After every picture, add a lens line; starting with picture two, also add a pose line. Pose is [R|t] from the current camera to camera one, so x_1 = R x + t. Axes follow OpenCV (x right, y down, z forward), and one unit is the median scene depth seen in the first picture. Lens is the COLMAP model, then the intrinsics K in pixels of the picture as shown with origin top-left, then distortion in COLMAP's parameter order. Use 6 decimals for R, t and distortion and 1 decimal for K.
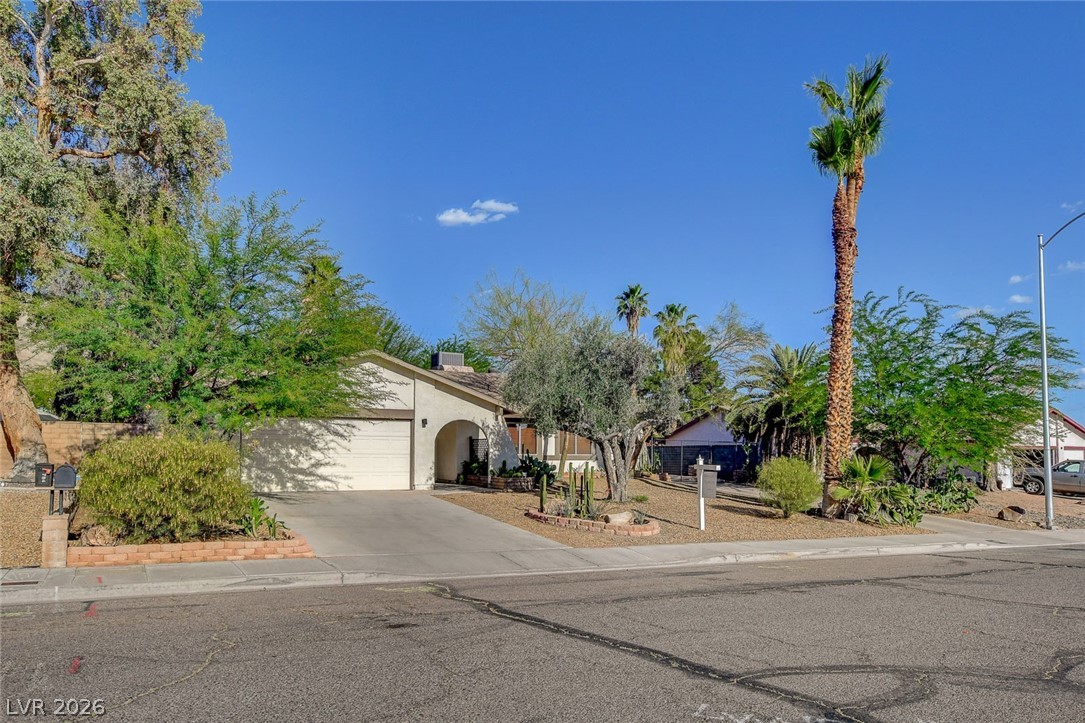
lens RADIAL K [[780.2, 0, 542.8], [0, 780.2, 366.3], [0, 0, 1]] dist [-0.012008, 0.030021]
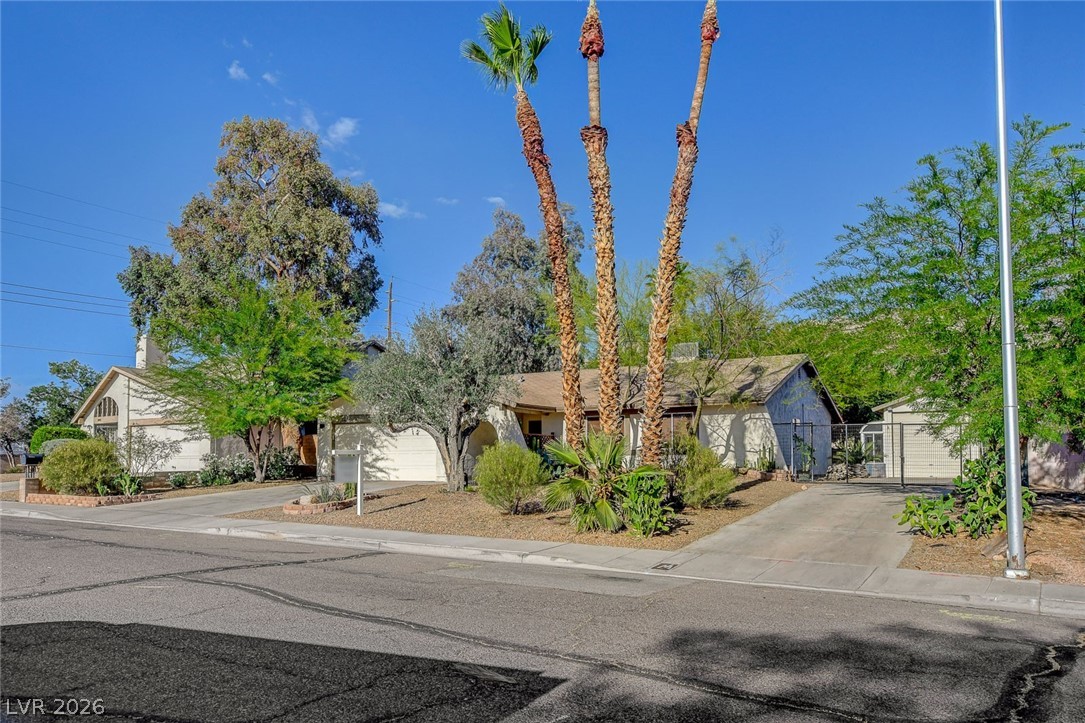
lens RADIAL K [[842.9, 0, 516.0], [0, 842.9, 386.1], [0, 0, 1]] dist [0.001366, -0.002497]
pose [[0.483251, -0.090629, -0.870778, 1.014621], [0.102285, 0.993660, -0.046654, 0.093980], [0.869486, -0.066522, 0.489458, 0.529393]]
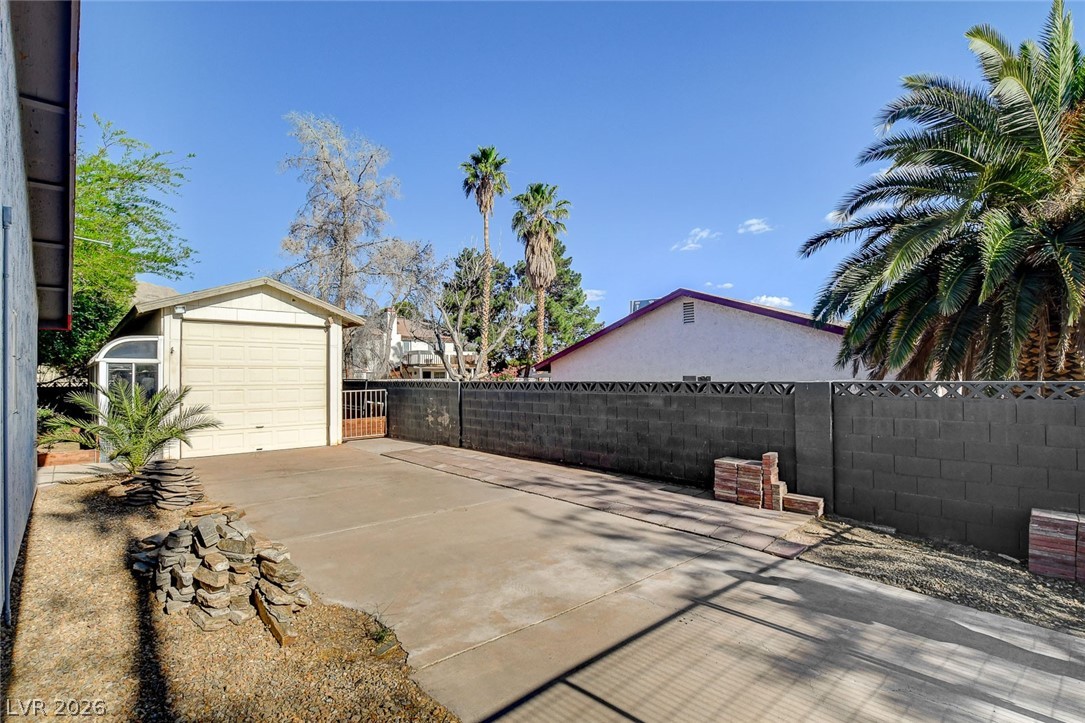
lens RADIAL K [[523.1, 0, 542.5], [0, 523.1, 361.5], [0, 0, 1]] dist [-0.010019, 0.000110]
pose [[0.973511, -0.003682, 0.228609, 0.157038], [-0.016126, 0.996275, 0.084716, 0.136086], [-0.228070, -0.086159, 0.969825, 1.422043]]
